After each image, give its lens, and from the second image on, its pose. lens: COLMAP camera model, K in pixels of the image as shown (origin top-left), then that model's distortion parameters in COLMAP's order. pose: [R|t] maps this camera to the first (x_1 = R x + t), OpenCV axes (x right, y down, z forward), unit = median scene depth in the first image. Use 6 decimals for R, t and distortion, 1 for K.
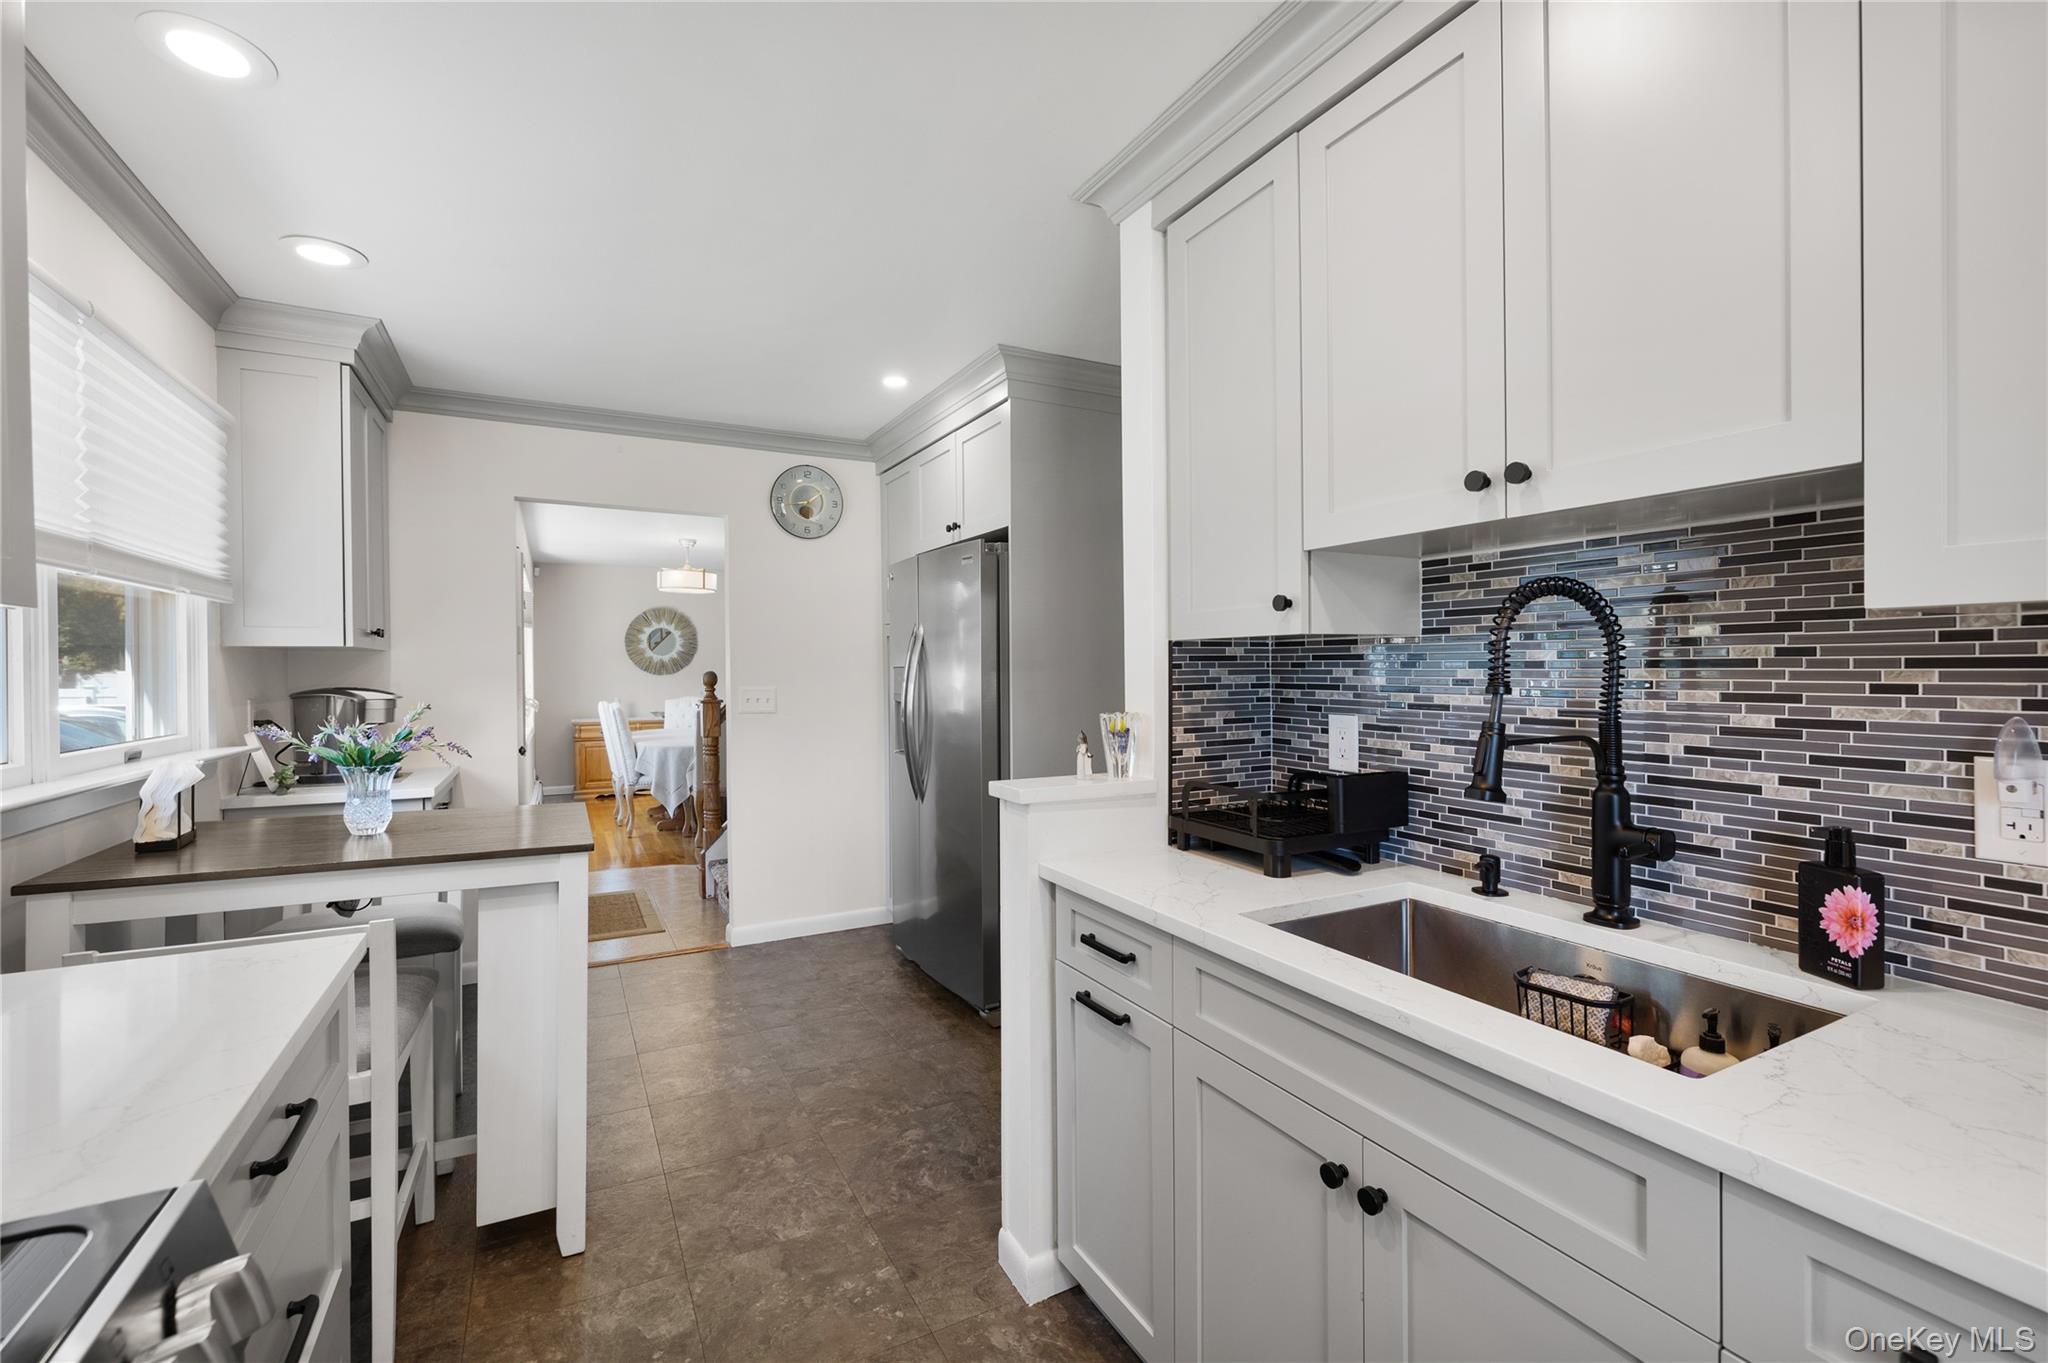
lens RADIAL K [[869.6, 0, 1010.2], [0, 869.6, 665.1], [0, 0, 1]] dist [-0.000408, 0.000214]
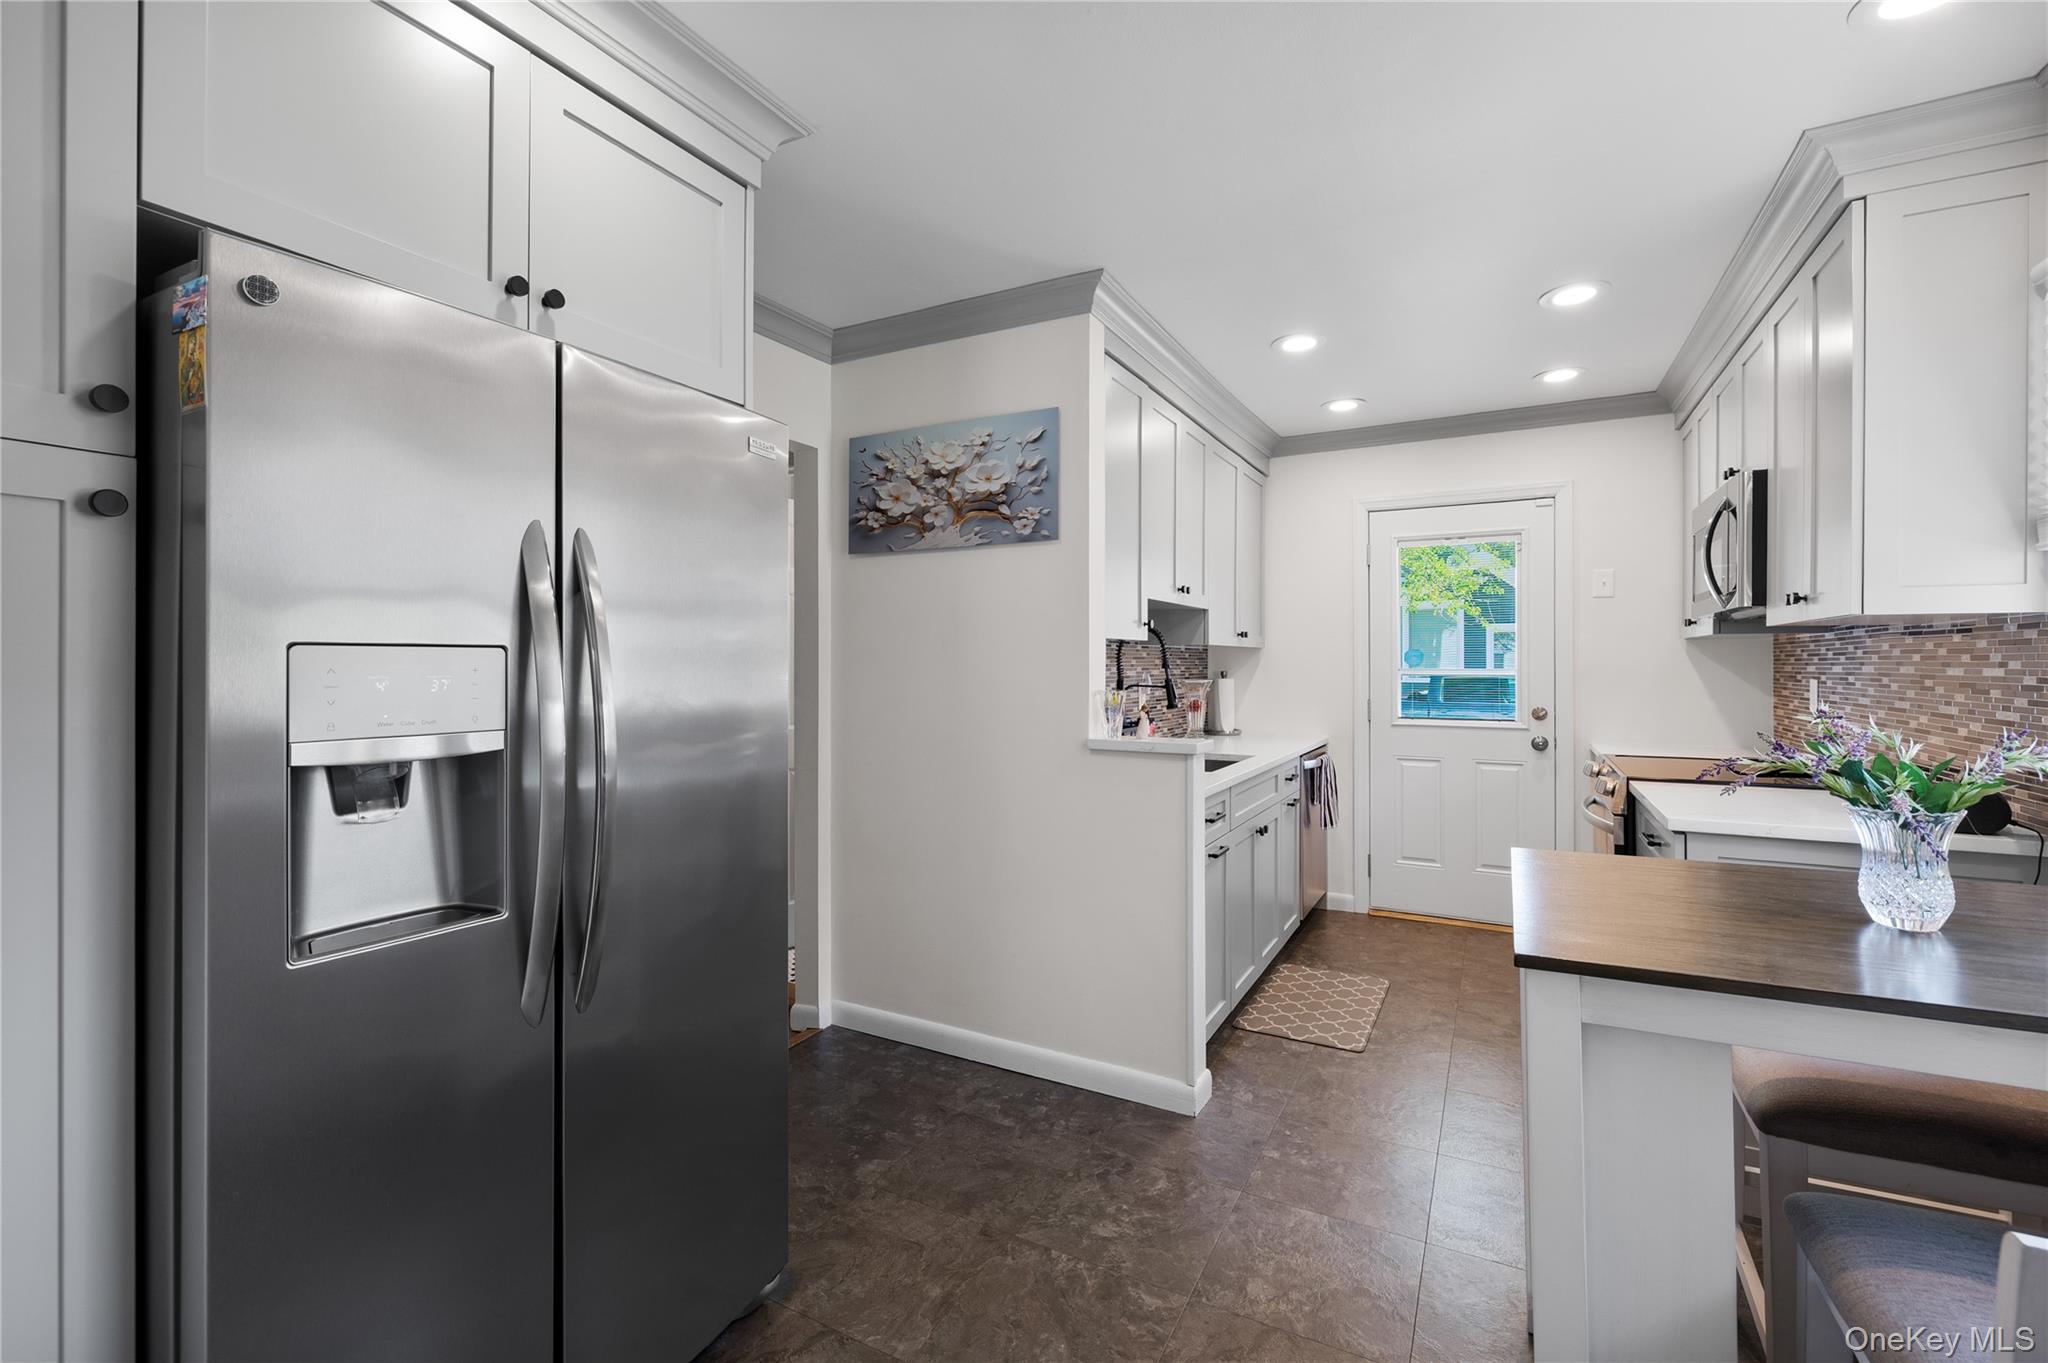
lens RADIAL K [[877.8, 0, 1019.4], [0, 877.8, 657.1], [0, 0, 1]] dist [-0.001777, -0.000210]
pose [[-0.550714, 0.012093, 0.834607, -0.841296], [0.005055, 0.999925, -0.011153, 0.015883], [-0.834679, -0.001923, -0.550734, 1.690934]]
